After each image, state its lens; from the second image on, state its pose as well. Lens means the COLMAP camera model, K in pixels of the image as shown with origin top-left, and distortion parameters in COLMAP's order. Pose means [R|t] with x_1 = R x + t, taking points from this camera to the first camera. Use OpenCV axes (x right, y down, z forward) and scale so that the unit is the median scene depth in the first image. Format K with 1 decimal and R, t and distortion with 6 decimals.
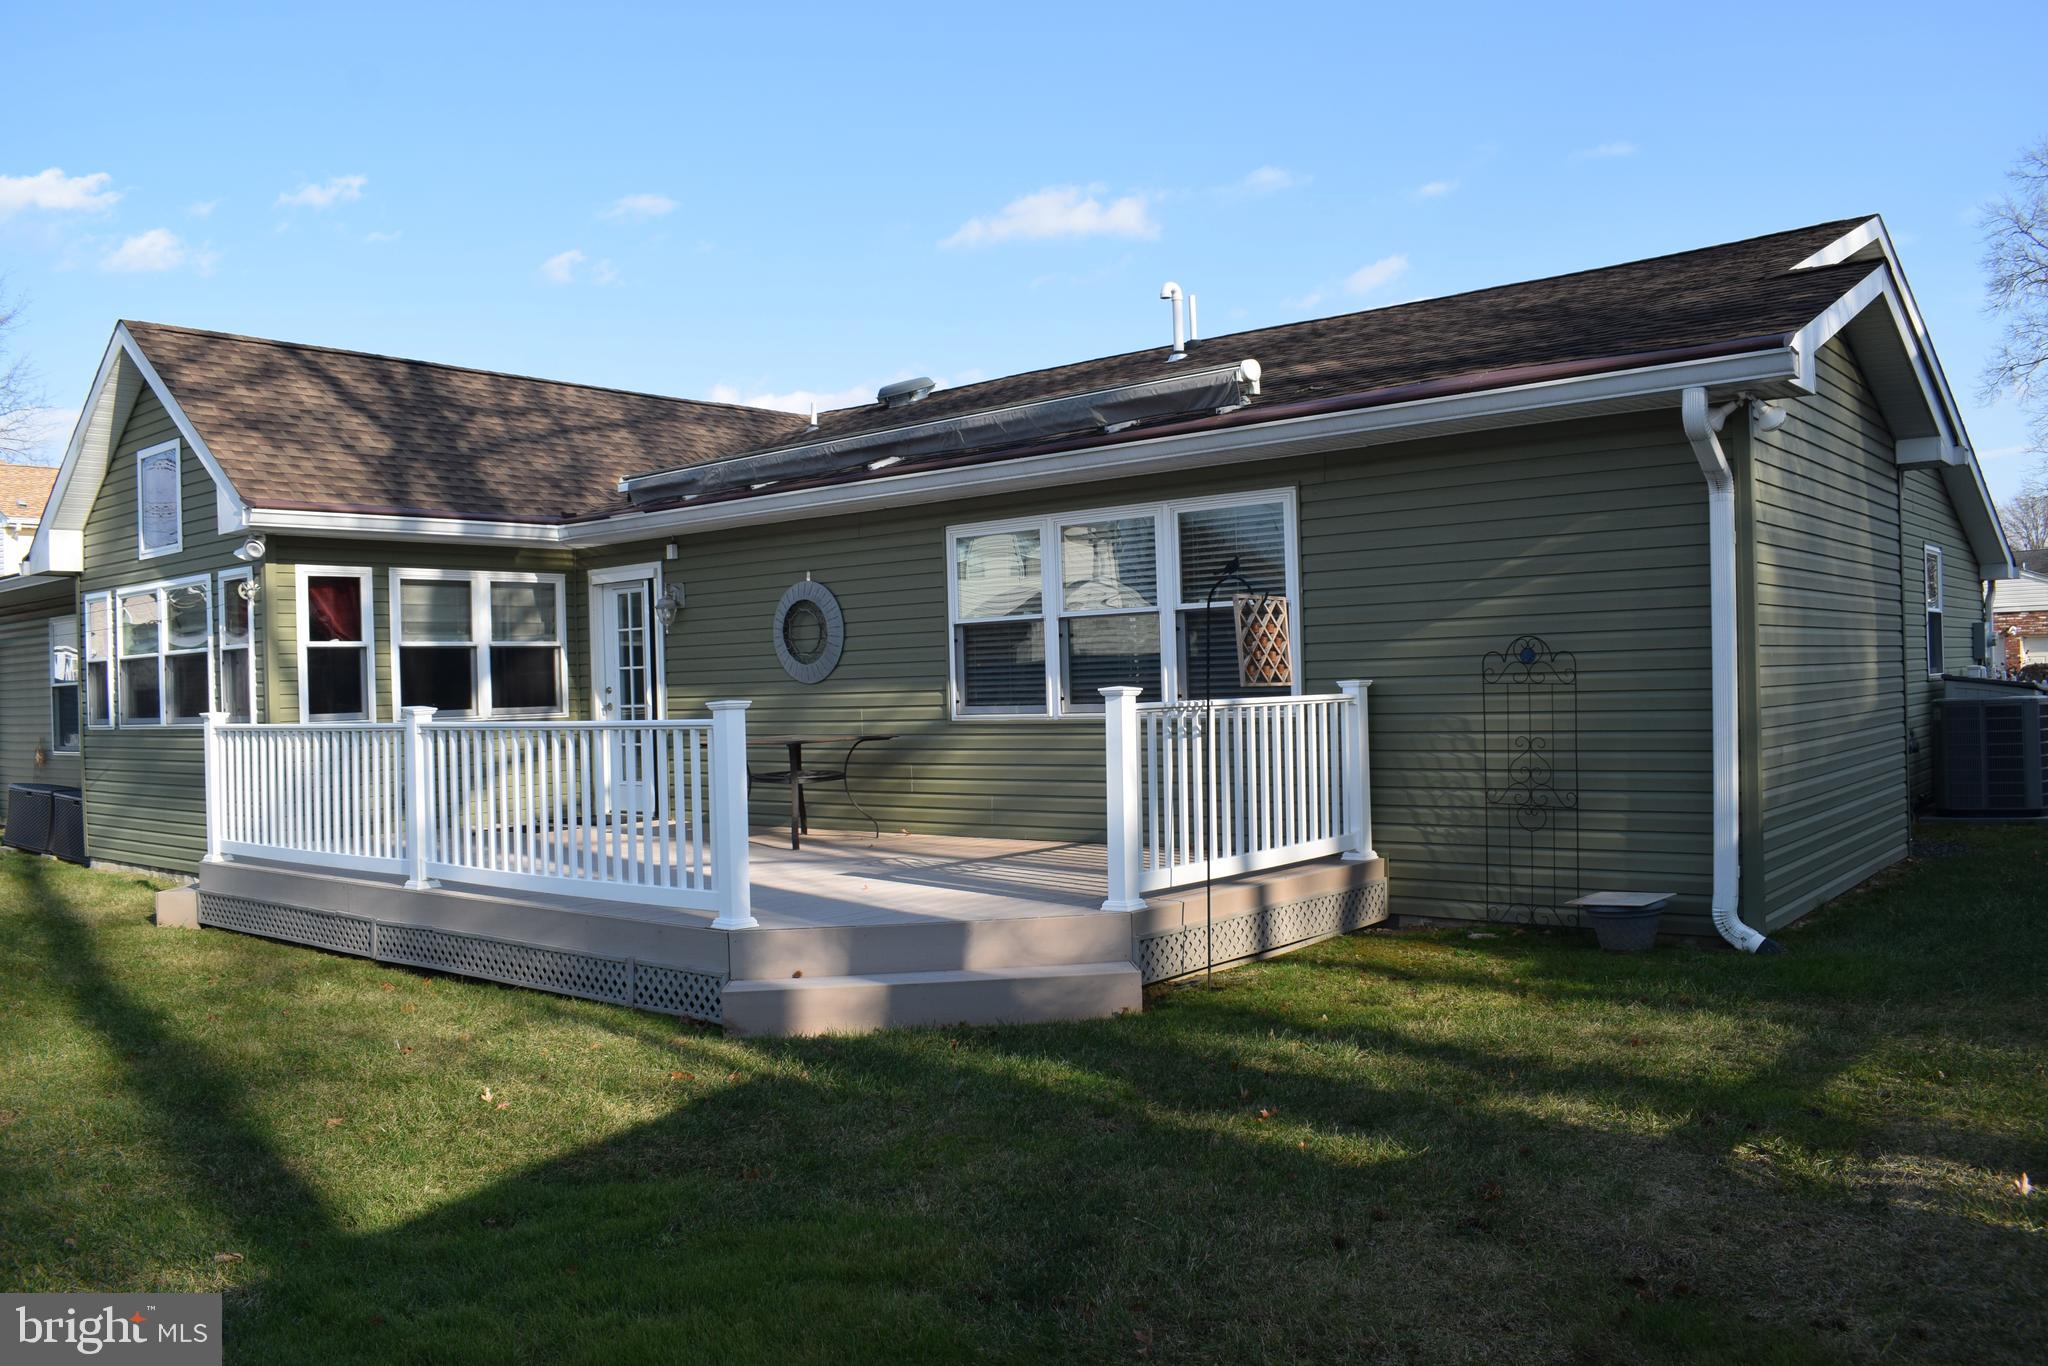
lens RADIAL K [[1597.6, 0, 1024.0], [0, 1597.6, 683.0], [0, 0, 1]] dist [-0.090988, 0.000454]
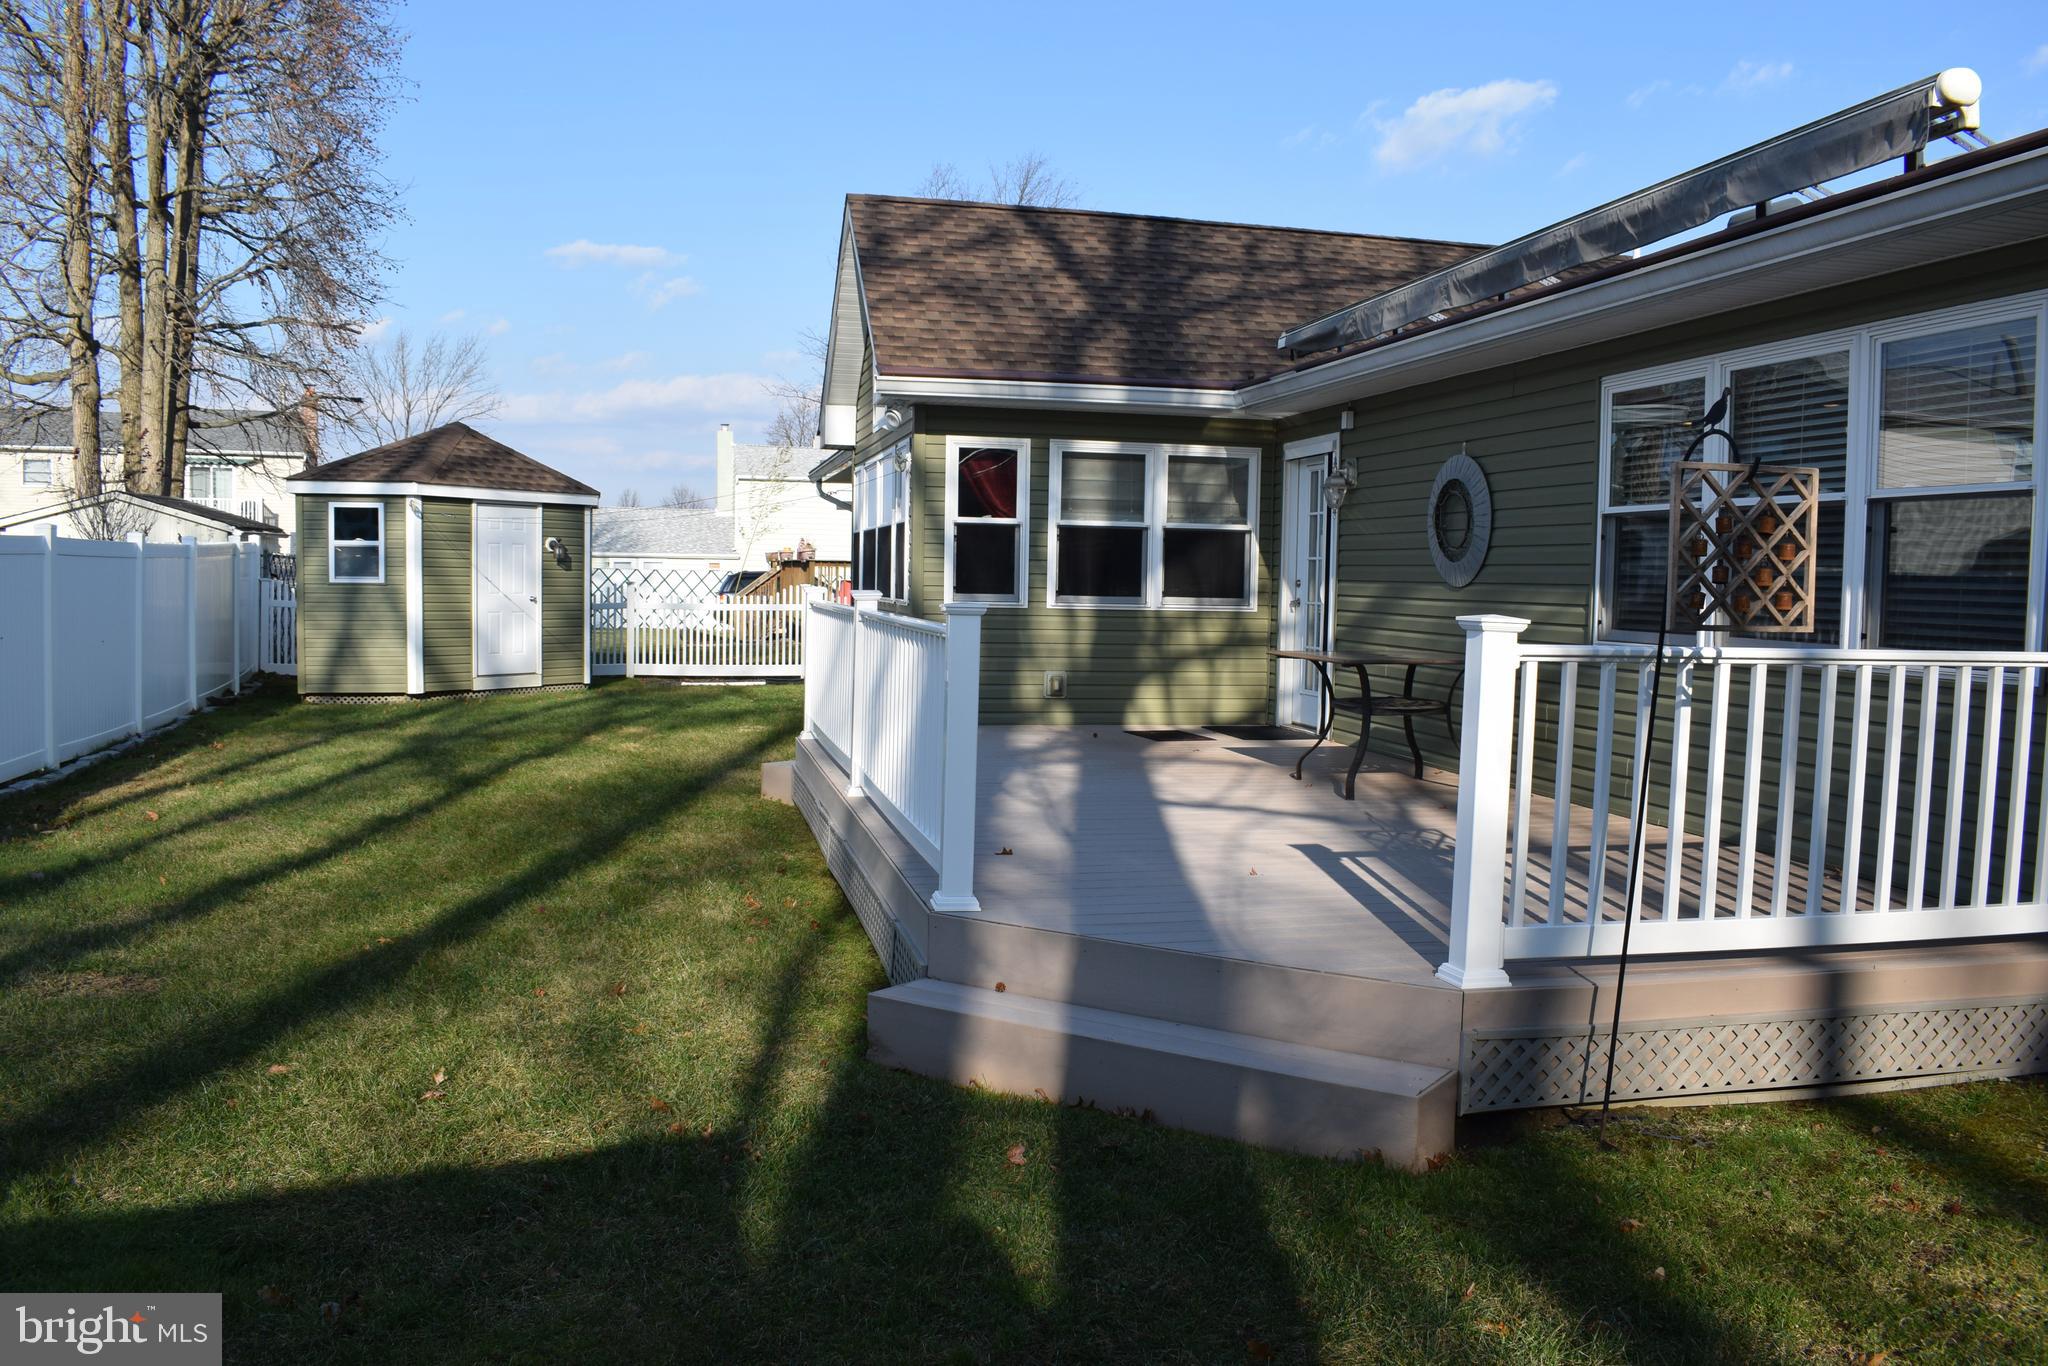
lens RADIAL K [[1597.6, 0, 1024.0], [0, 1597.6, 683.0], [0, 0, 1]] dist [-0.090988, 0.000454]
pose [[0.791645, 0.083628, -0.605231, 0.160418], [-0.041267, 0.995645, 0.083595, -0.008478], [0.609586, -0.041201, 0.791649, 0.241832]]
